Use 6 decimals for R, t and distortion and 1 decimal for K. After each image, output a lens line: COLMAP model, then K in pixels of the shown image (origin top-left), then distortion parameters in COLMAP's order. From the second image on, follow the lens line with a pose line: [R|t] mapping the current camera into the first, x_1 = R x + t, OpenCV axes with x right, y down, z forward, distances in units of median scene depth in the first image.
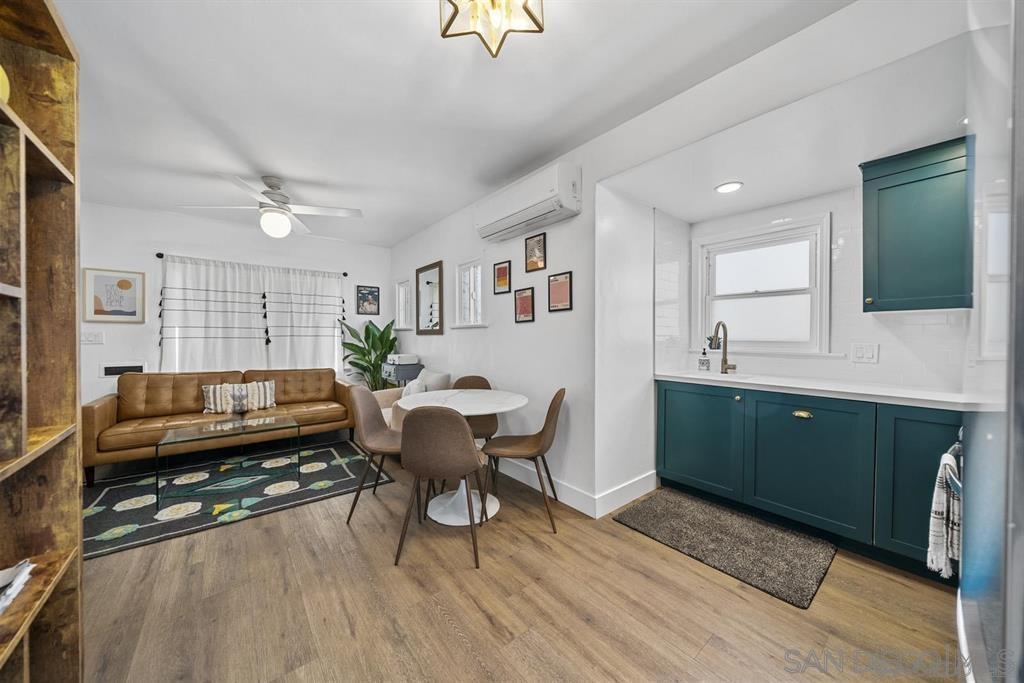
lens RADIAL K [[351.1, 0, 512.8], [0, 351.1, 340.5], [0, 0, 1]] dist [-0.005098, 0.000184]
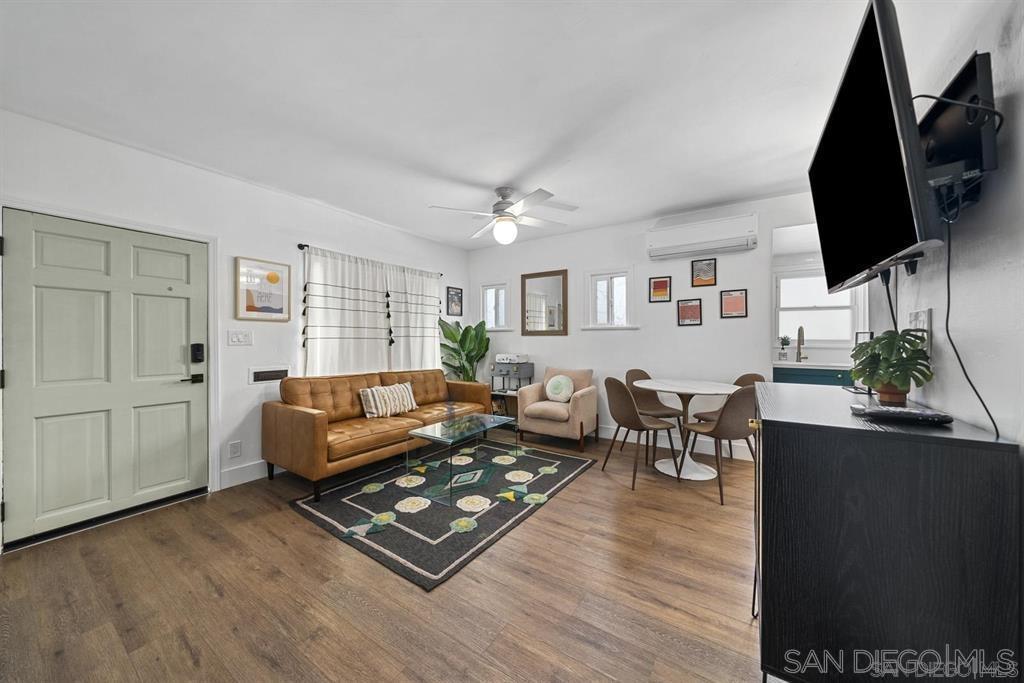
lens RADIAL K [[351.1, 0, 512.3], [0, 351.1, 340.0], [0, 0, 1]] dist [-0.005098, 0.000184]
pose [[0.953286, -0.002337, 0.302060, -0.826307], [0.004261, 0.999975, -0.005711, 0.004849], [-0.302039, 0.006731, 0.953272, -0.024001]]
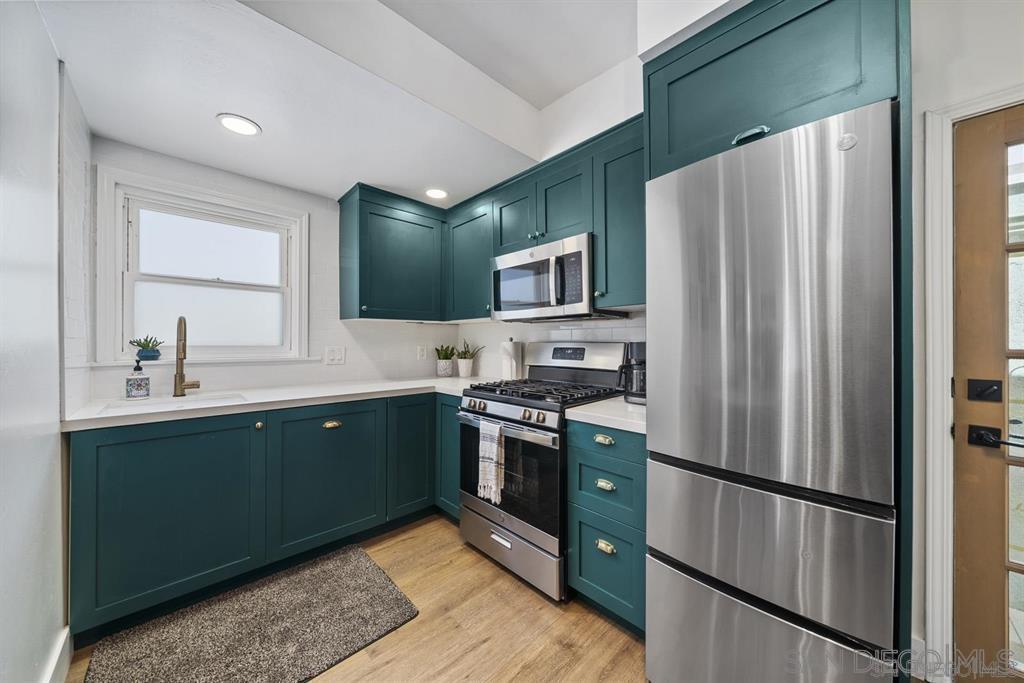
lens RADIAL K [[351.1, 0, 513.0], [0, 351.1, 342.4], [0, 0, 1]] dist [-0.005098, 0.000184]
pose [[-0.085663, -0.003220, 0.996319, -0.083792], [0.008839, 0.999953, 0.003991, -0.002971], [-0.996285, 0.009148, -0.085630, 0.370897]]
